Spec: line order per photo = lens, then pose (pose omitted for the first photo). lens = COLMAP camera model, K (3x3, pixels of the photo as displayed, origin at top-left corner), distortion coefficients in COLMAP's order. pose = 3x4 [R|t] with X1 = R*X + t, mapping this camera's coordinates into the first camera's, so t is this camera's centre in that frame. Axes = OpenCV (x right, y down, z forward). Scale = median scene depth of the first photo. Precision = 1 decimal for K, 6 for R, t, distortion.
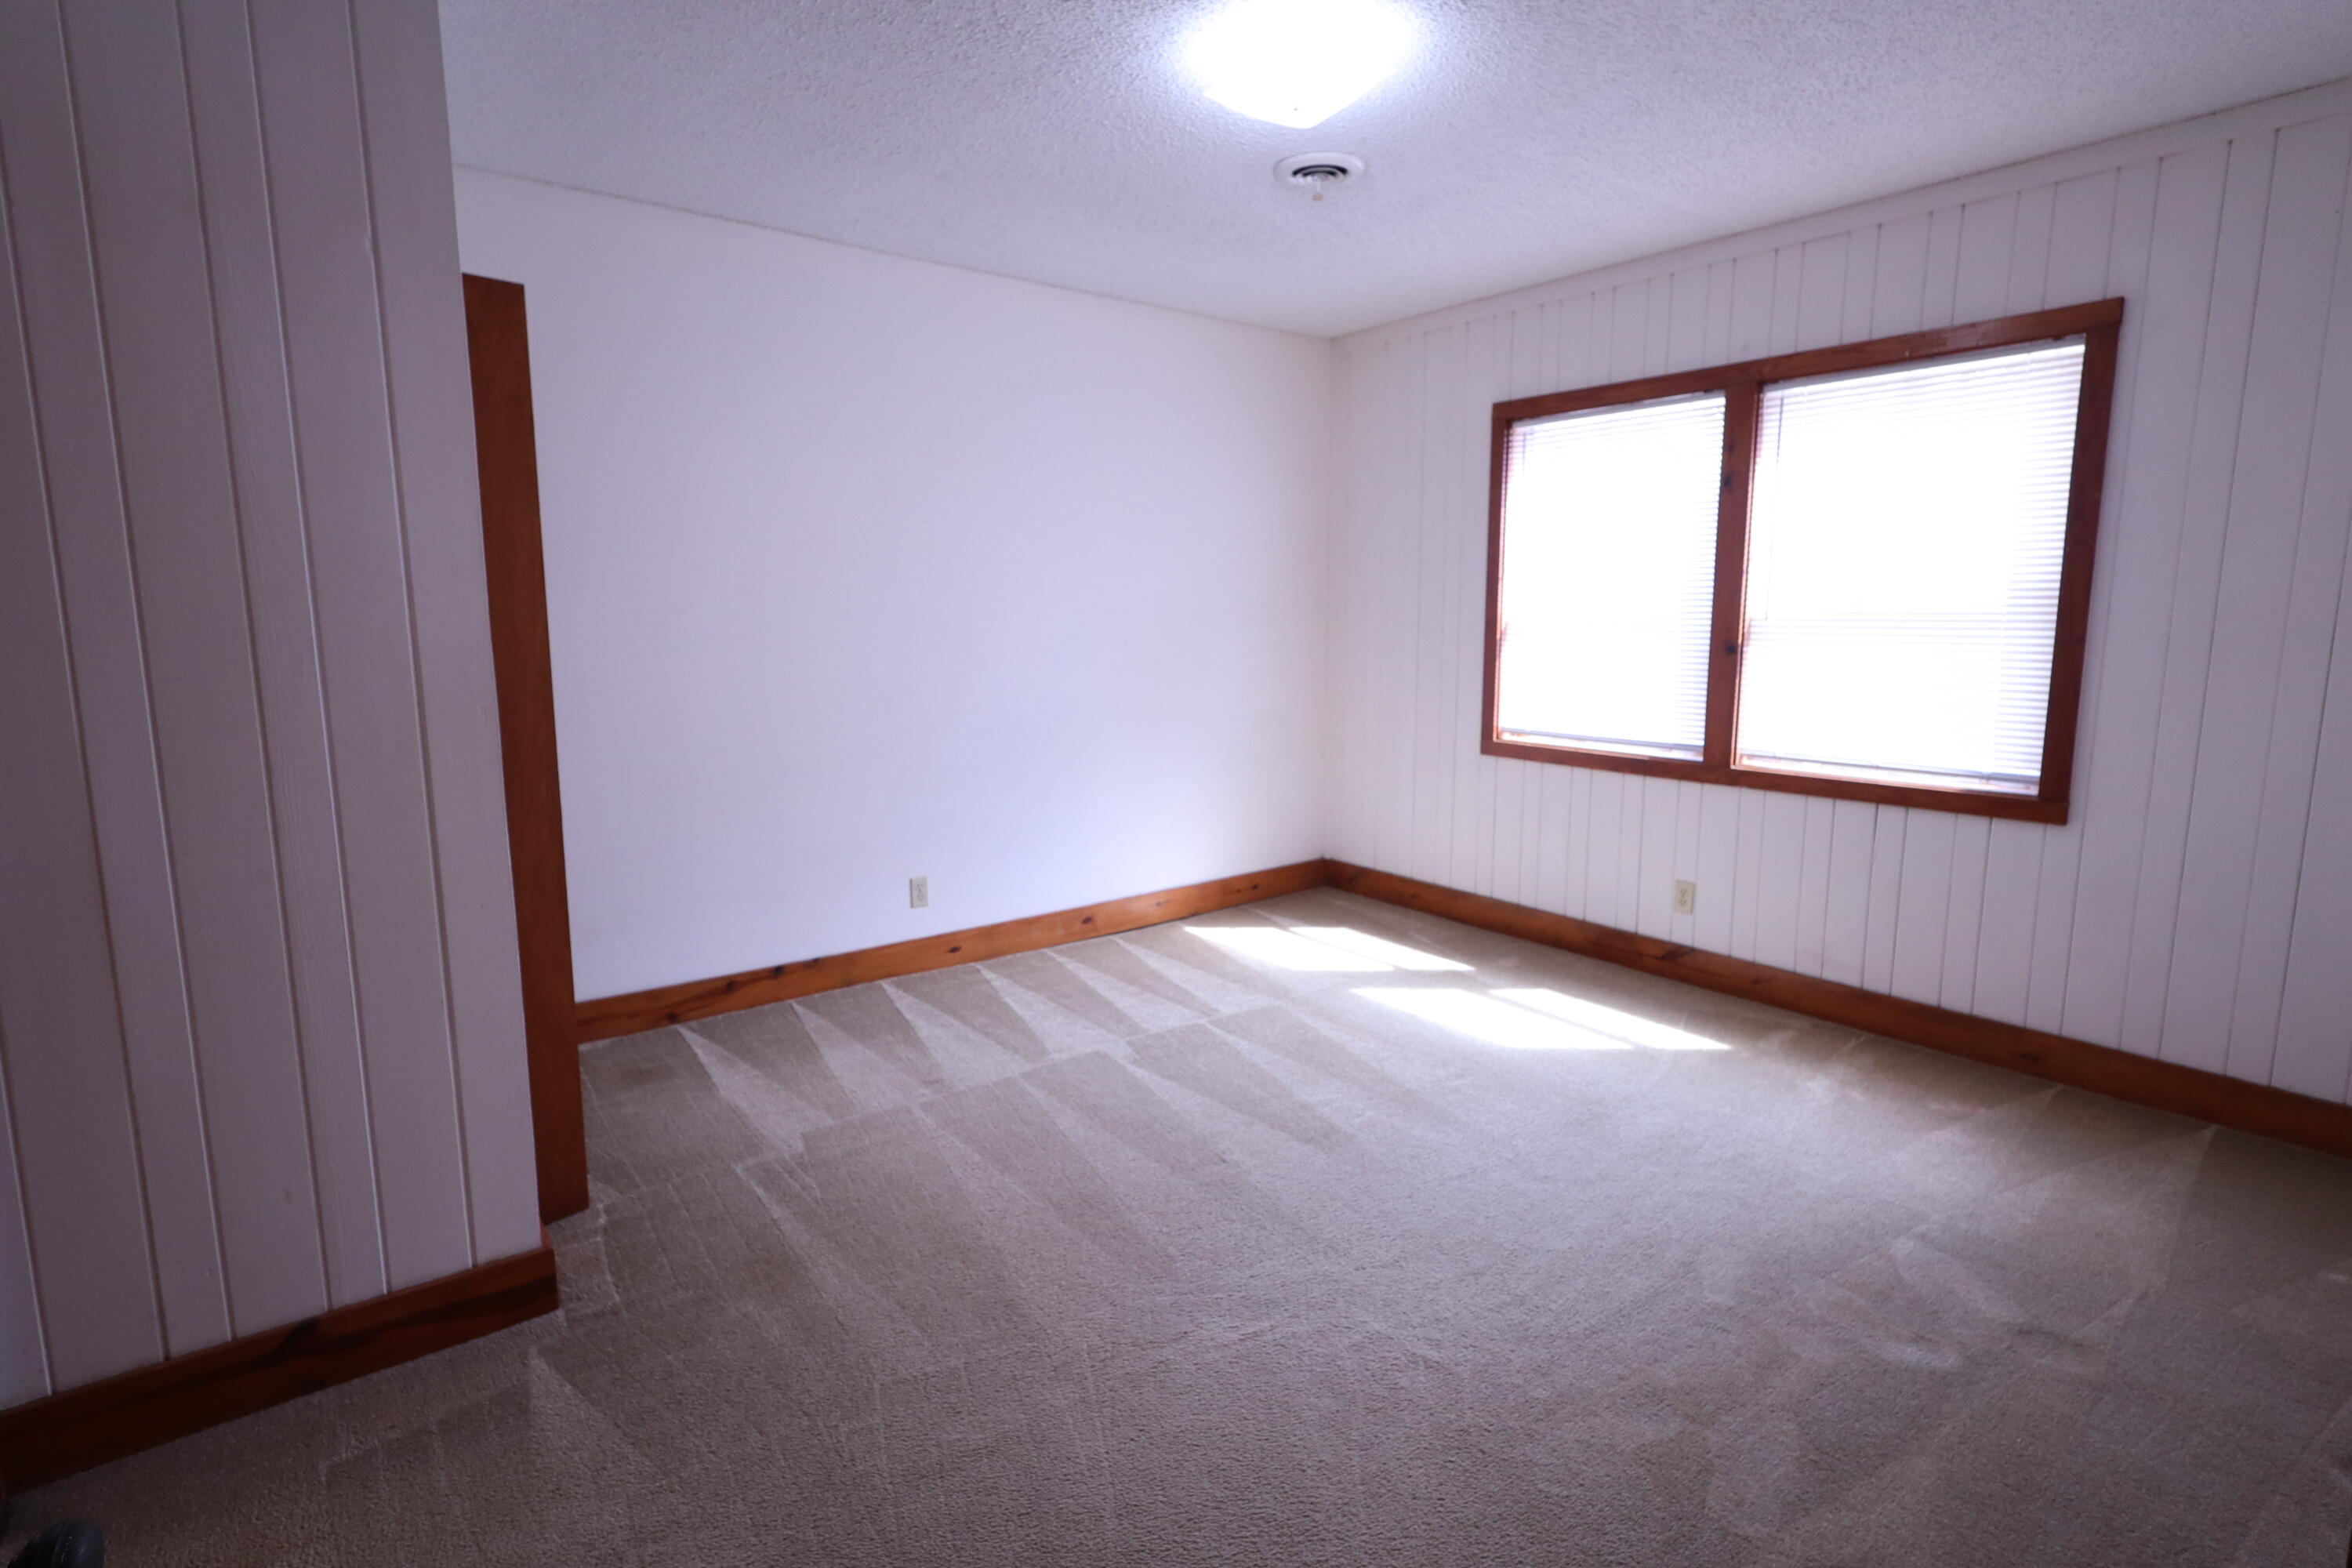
lens RADIAL K [[1107.3, 0, 1176.0], [0, 1107.3, 784.0], [0, 0, 1]] dist [-0.019052, 0.000412]
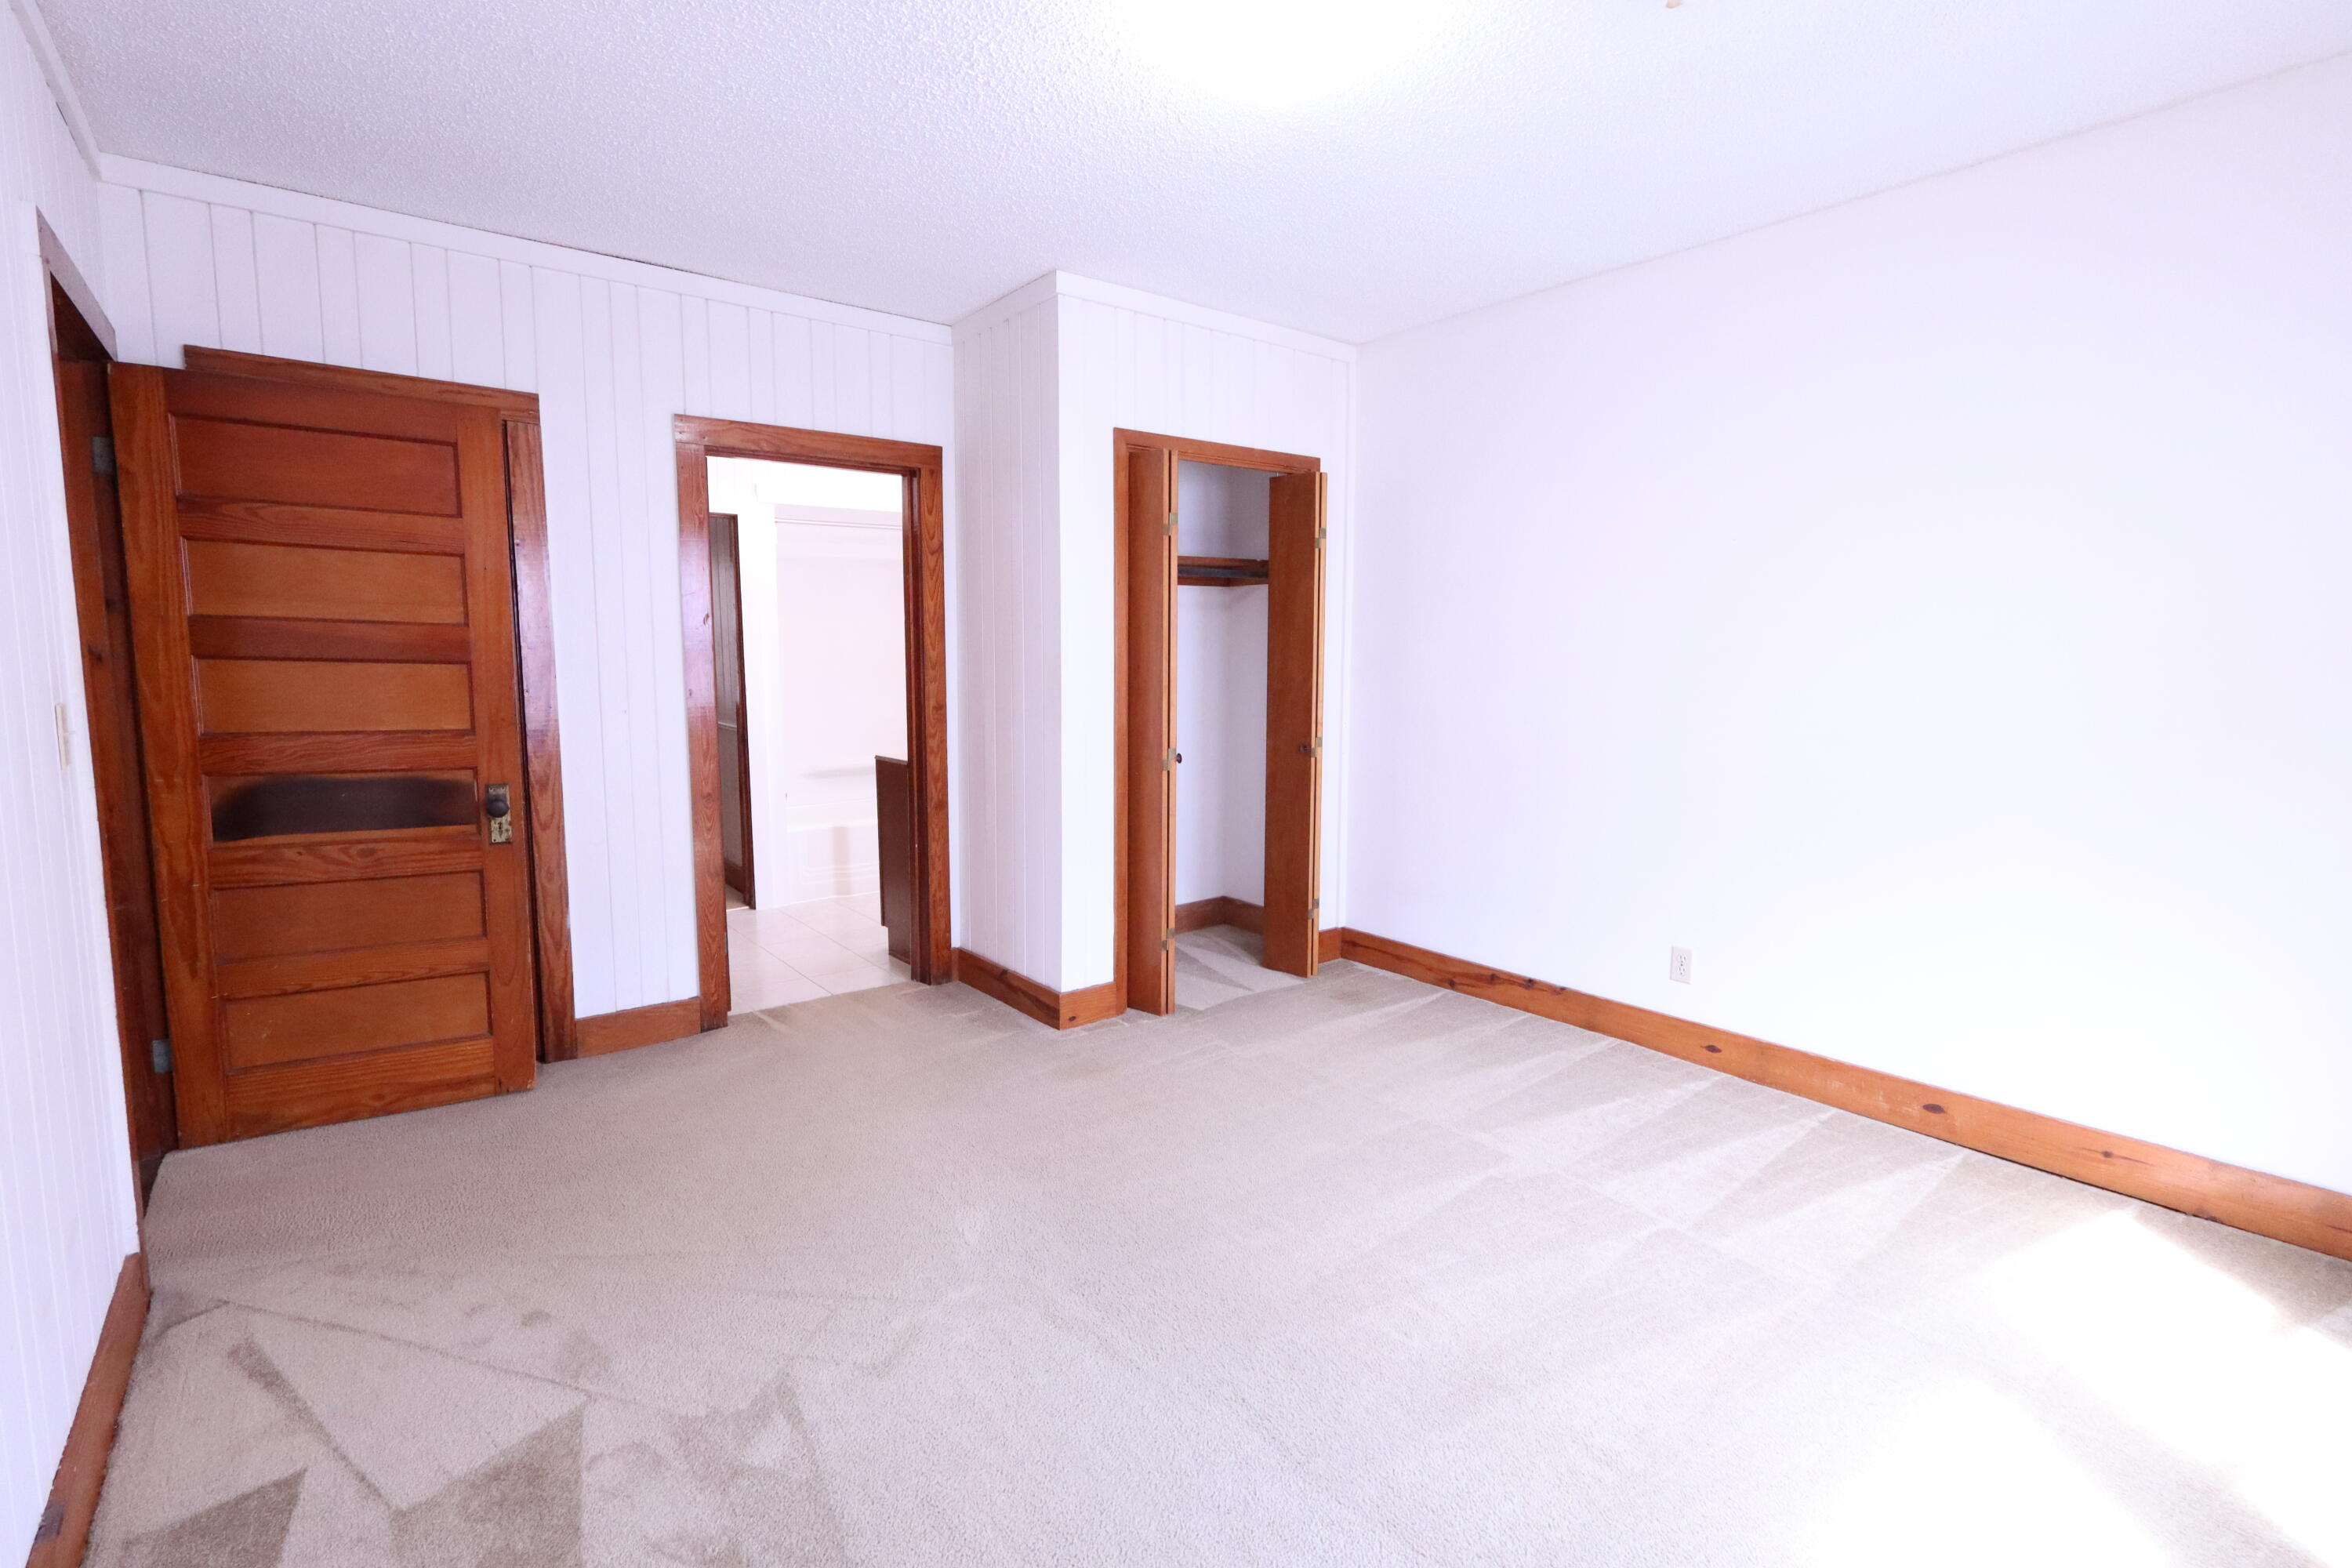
lens RADIAL K [[1093.4, 0, 1168.8], [0, 1093.4, 782.9], [0, 0, 1]] dist [-0.003454, 0.000145]
pose [[-0.015987, 0.108669, -0.993949, 0.649090], [-0.158544, 0.981225, 0.109828, -0.075048], [0.987223, 0.159340, 0.001542, 0.632003]]
